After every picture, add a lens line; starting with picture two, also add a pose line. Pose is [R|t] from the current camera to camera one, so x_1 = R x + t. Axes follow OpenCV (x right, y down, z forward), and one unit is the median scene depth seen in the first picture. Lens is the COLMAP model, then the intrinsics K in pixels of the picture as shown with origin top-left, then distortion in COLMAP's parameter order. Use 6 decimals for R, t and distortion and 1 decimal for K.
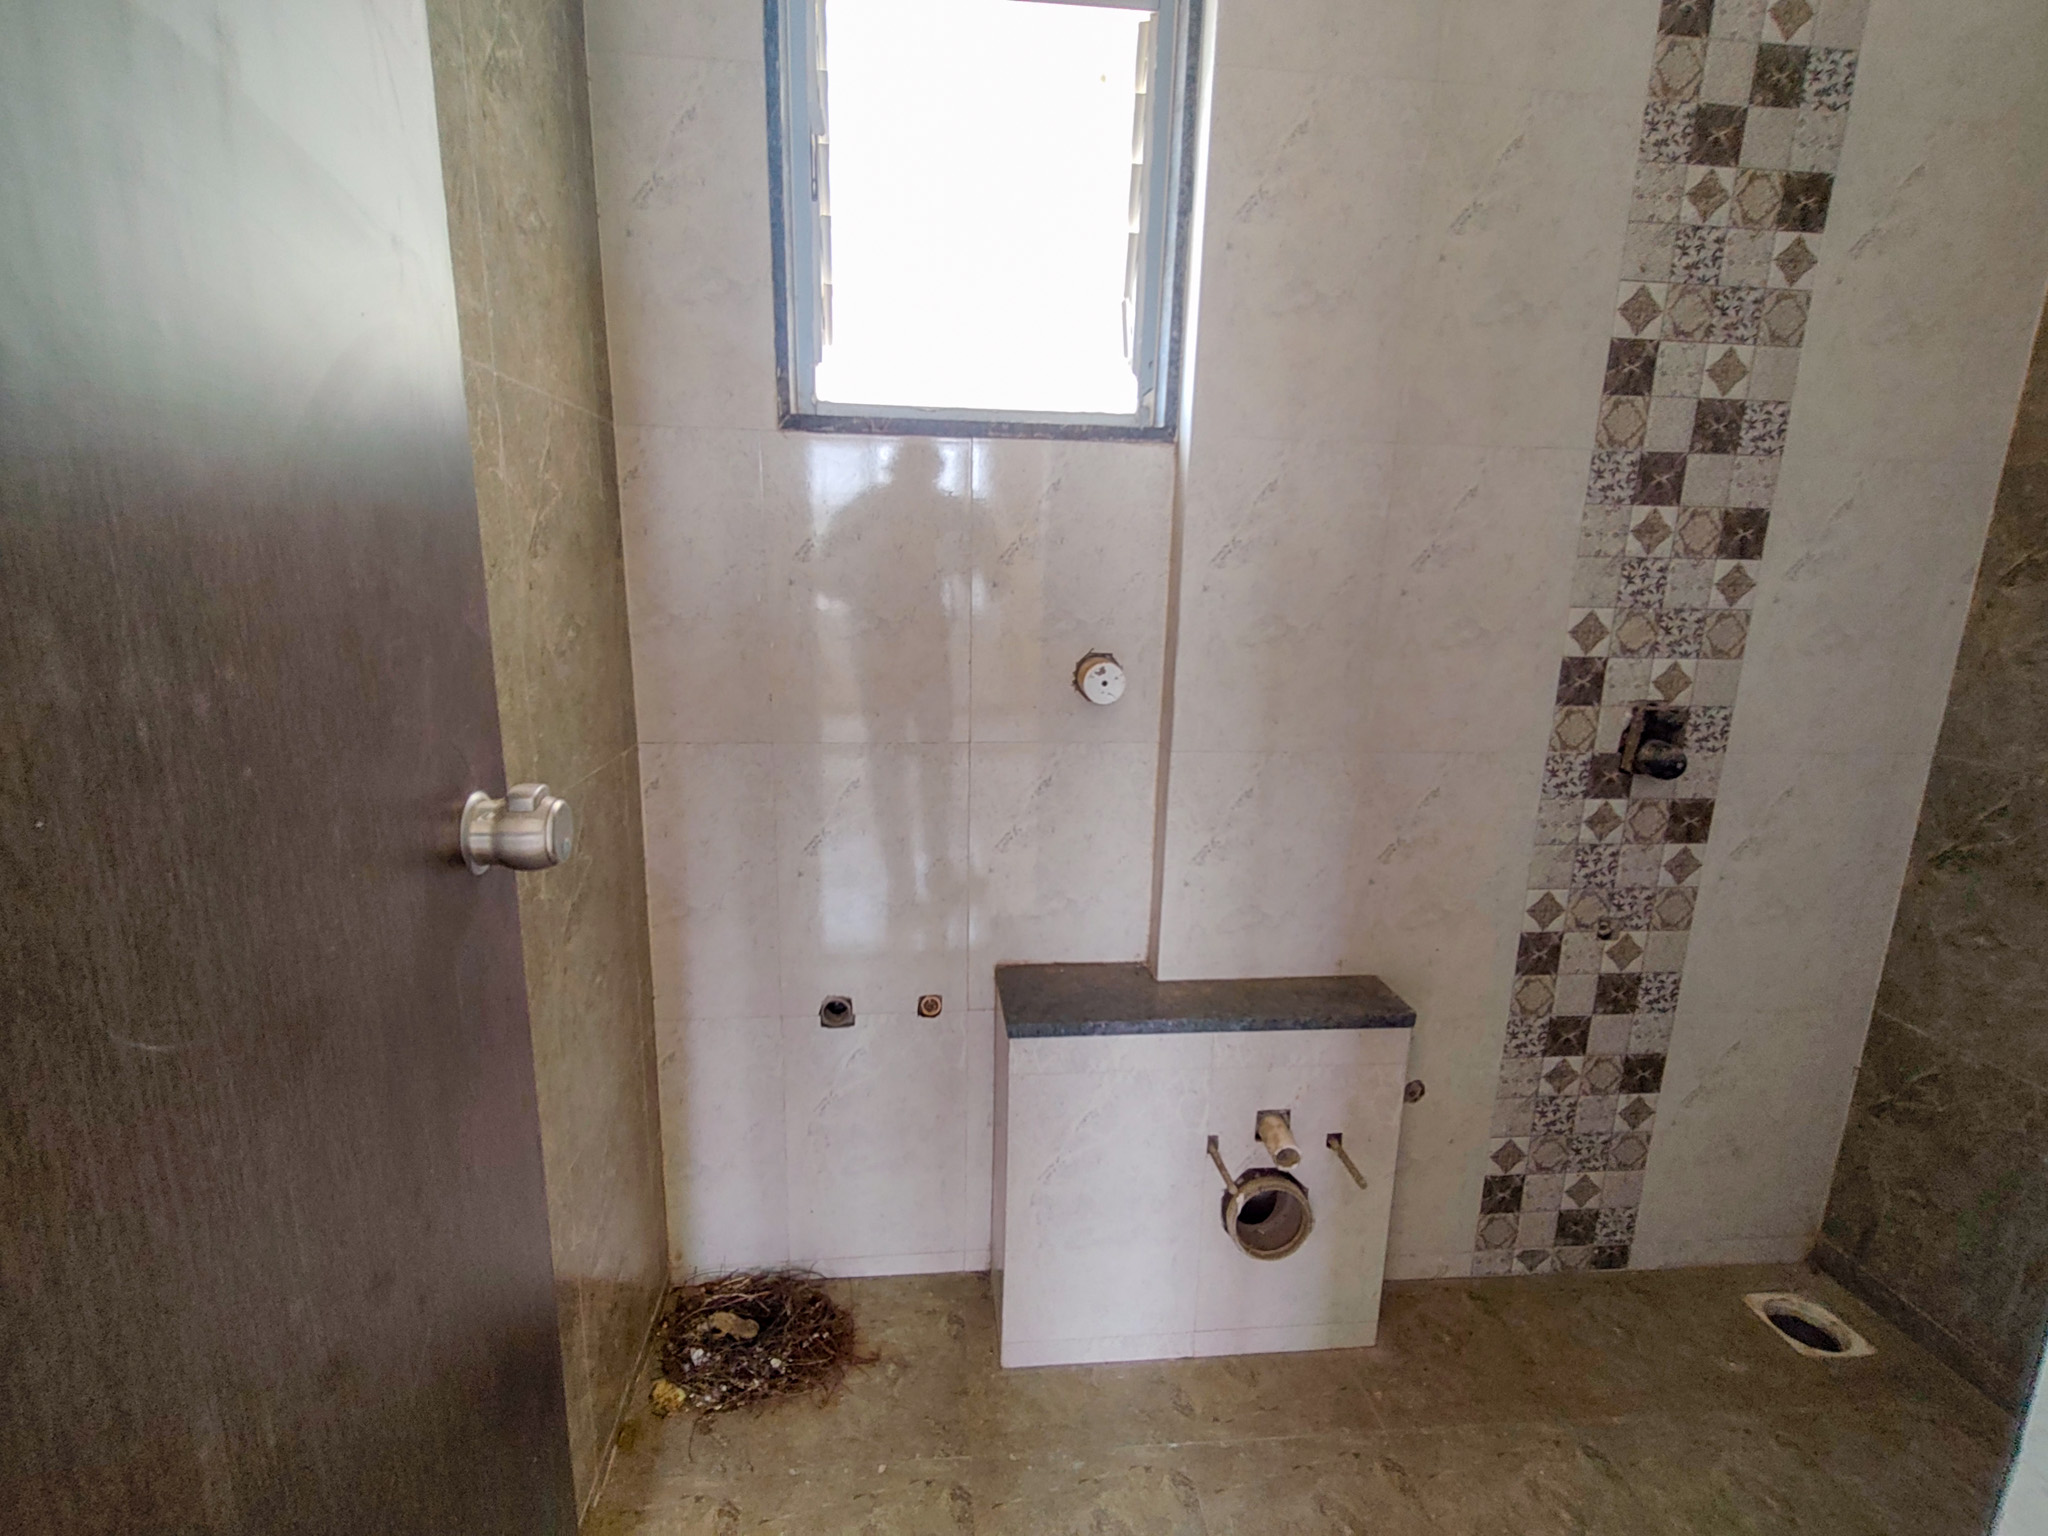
lens RADIAL K [[944.9, 0, 1024.1], [0, 944.9, 774.2], [0, 0, 1]] dist [0.007507, -0.000990]
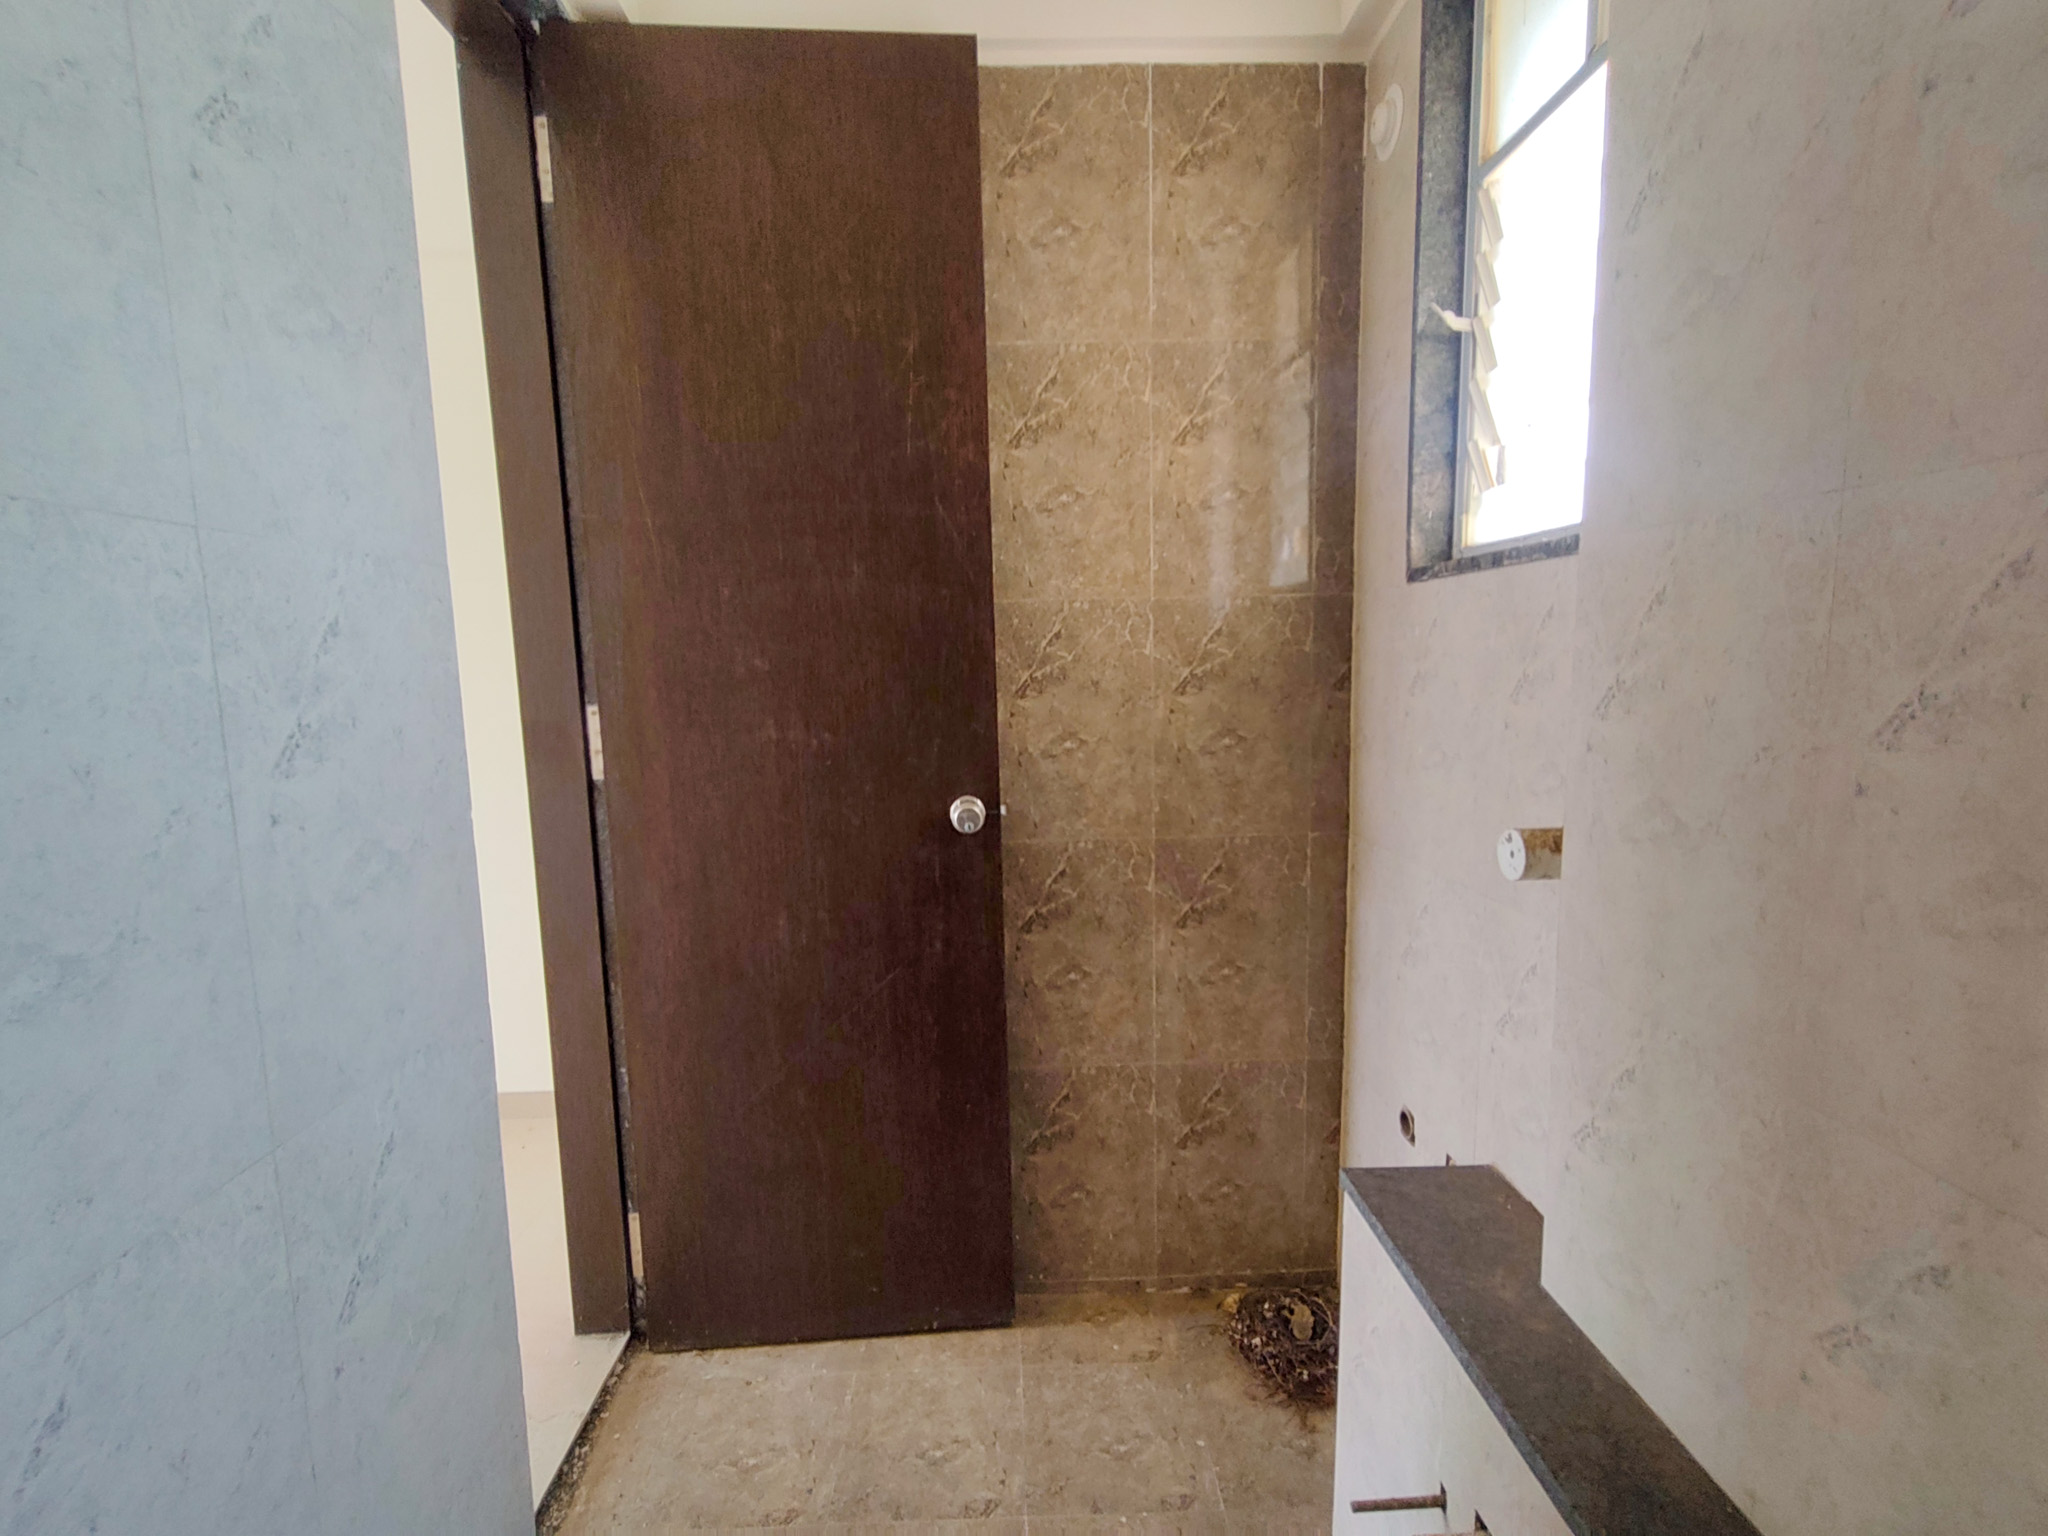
lens RADIAL K [[944.9, 0, 1024.1], [0, 944.9, 774.2], [0, 0, 1]] dist [0.007507, -0.000990]
pose [[-0.064174, 0.105038, -0.992395, 0.912897], [-0.197974, 0.973340, 0.115823, -0.175485], [0.978104, 0.203902, -0.041668, 0.624192]]
